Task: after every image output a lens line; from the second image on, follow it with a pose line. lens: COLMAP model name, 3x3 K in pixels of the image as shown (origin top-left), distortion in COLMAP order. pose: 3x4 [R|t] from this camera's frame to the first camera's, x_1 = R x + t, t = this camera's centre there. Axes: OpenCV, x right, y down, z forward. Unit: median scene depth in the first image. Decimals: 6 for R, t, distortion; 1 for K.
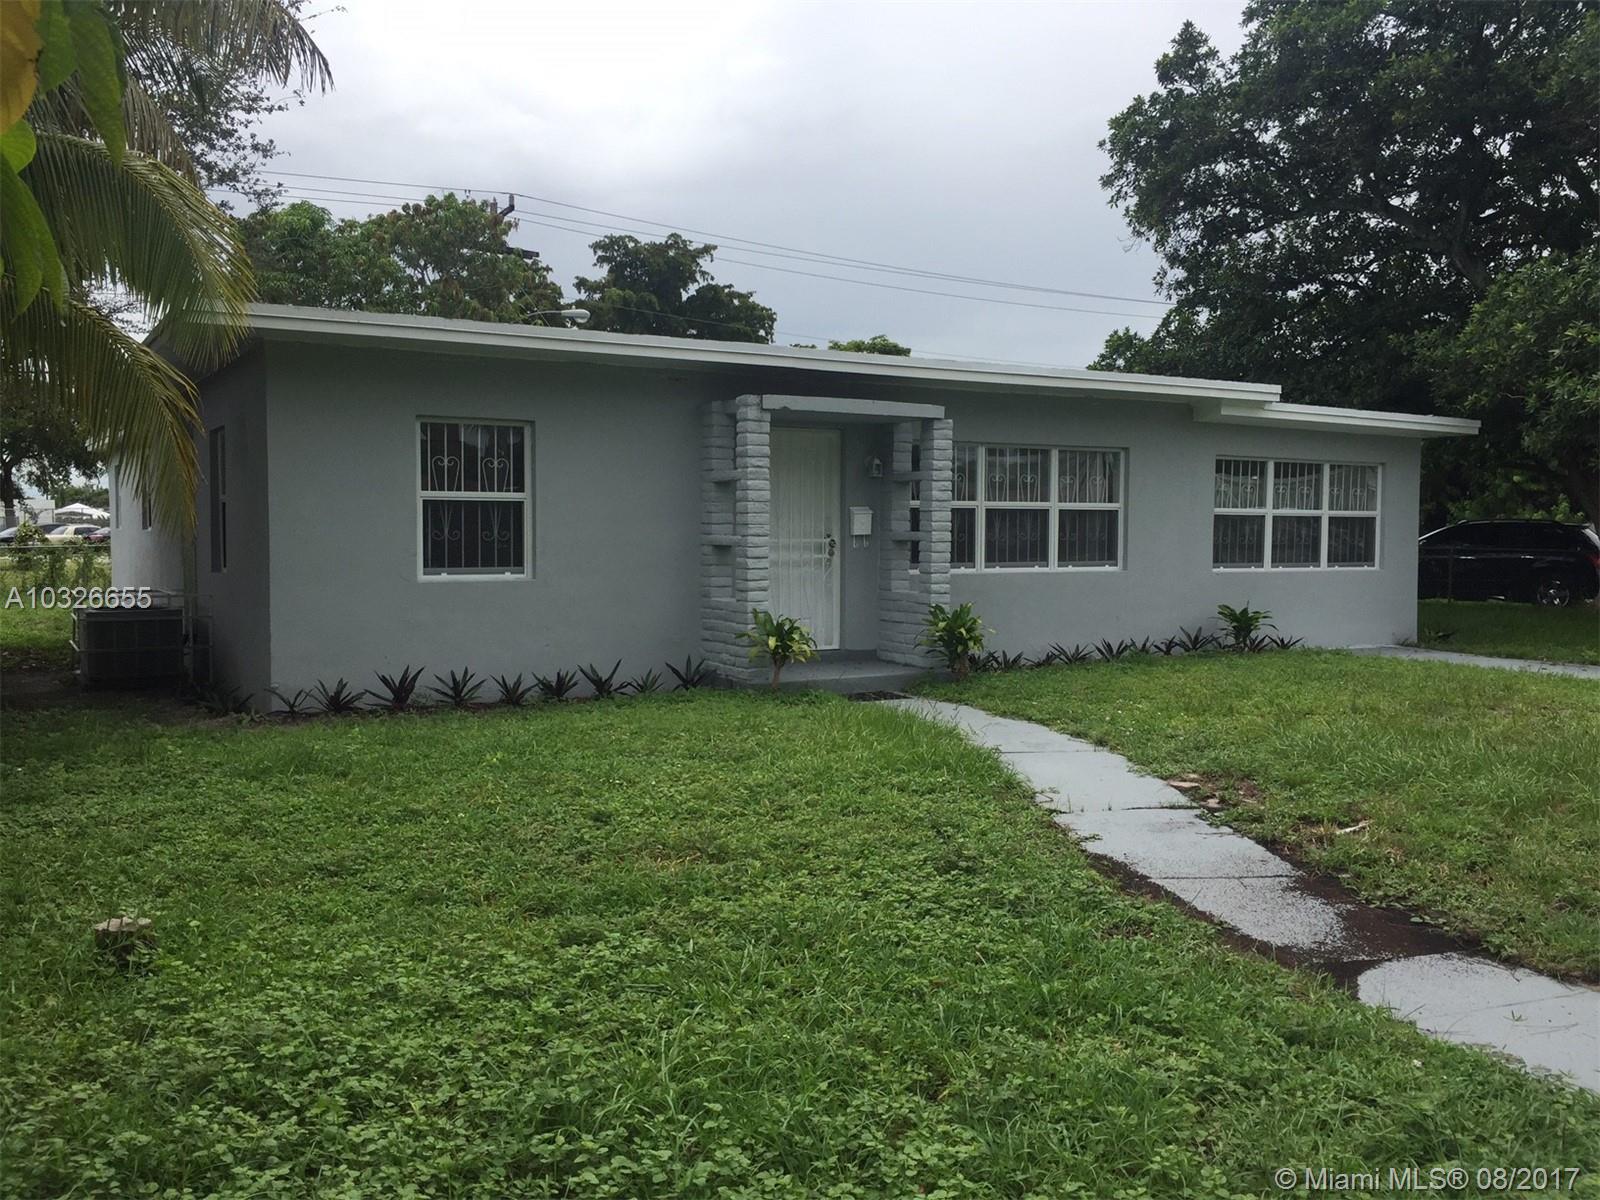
lens RADIAL K [[1349.6, 0, 809.7], [0, 1349.6, 601.8], [0, 0, 1]] dist [0.096214, -0.140600]
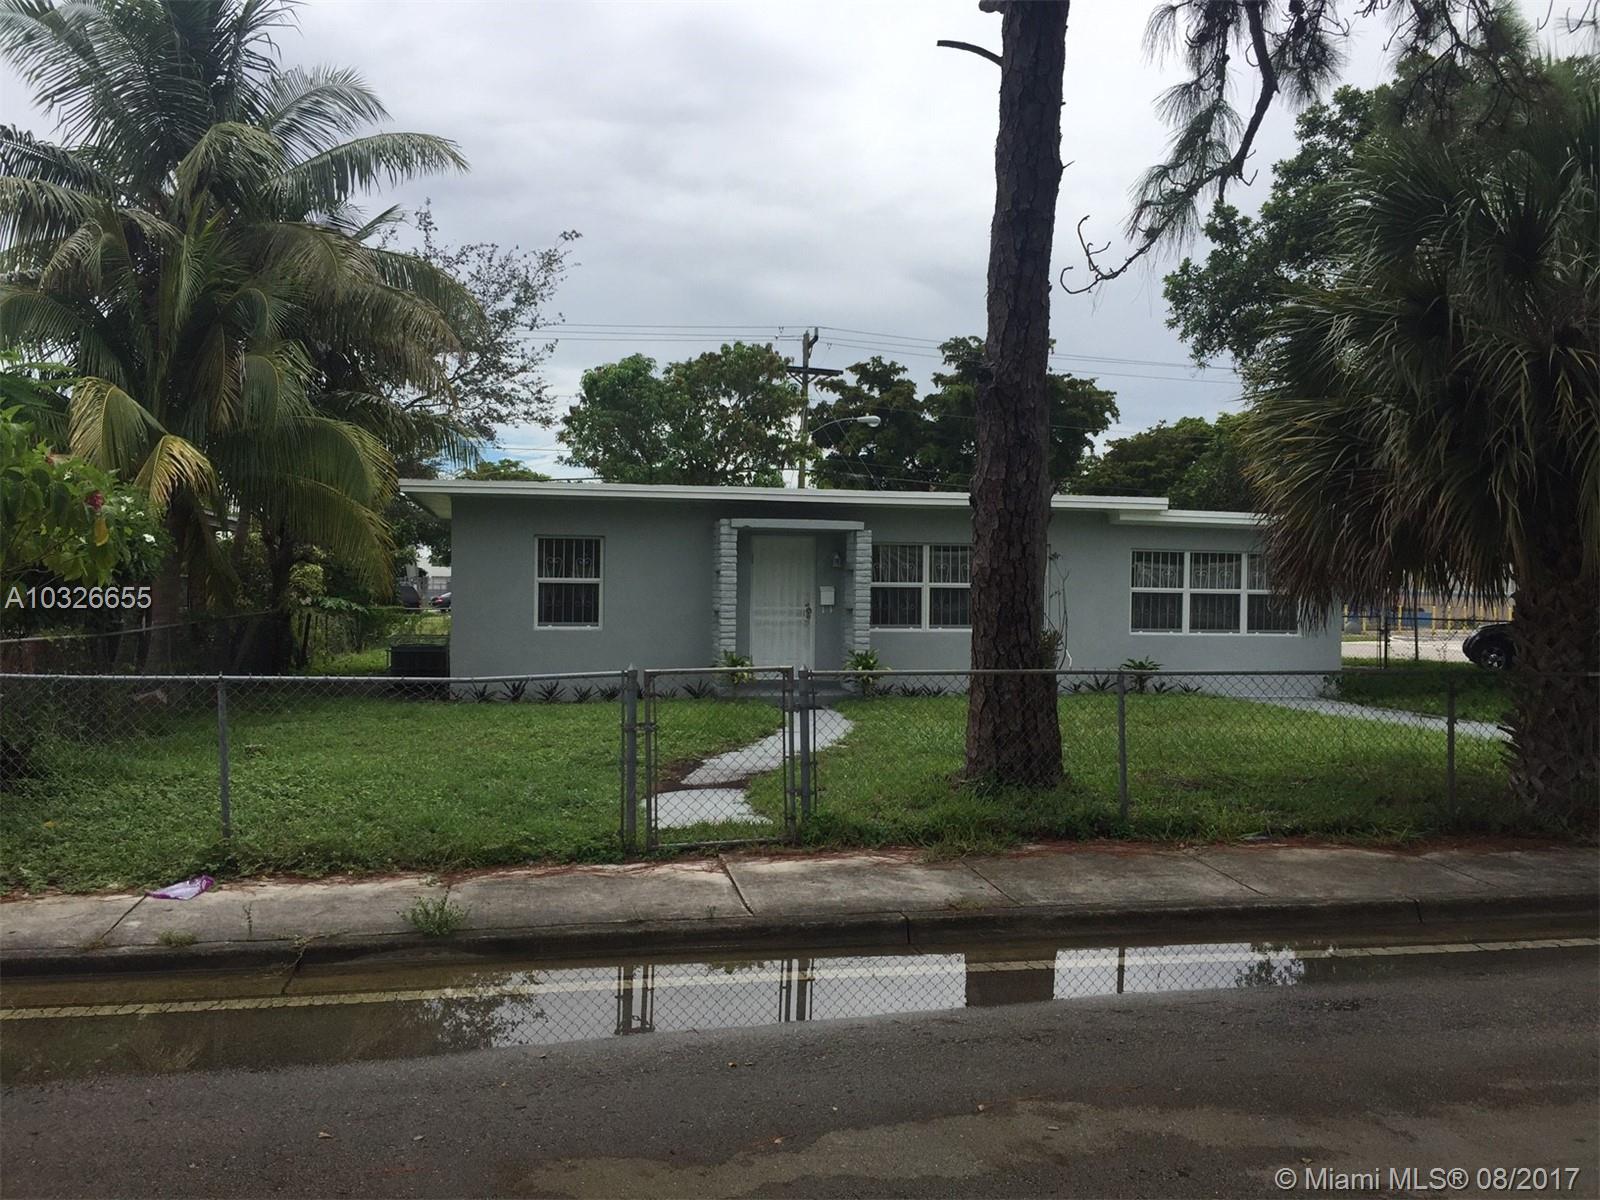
lens RADIAL K [[1349.6, 0, 809.7], [0, 1349.6, 601.8], [0, 0, 1]] dist [0.096214, -0.140600]
pose [[0.949096, 0.006868, -0.314912, 0.448911], [-0.023054, 0.998595, -0.047703, 0.018057], [0.314142, 0.052535, 0.947921, -0.404318]]
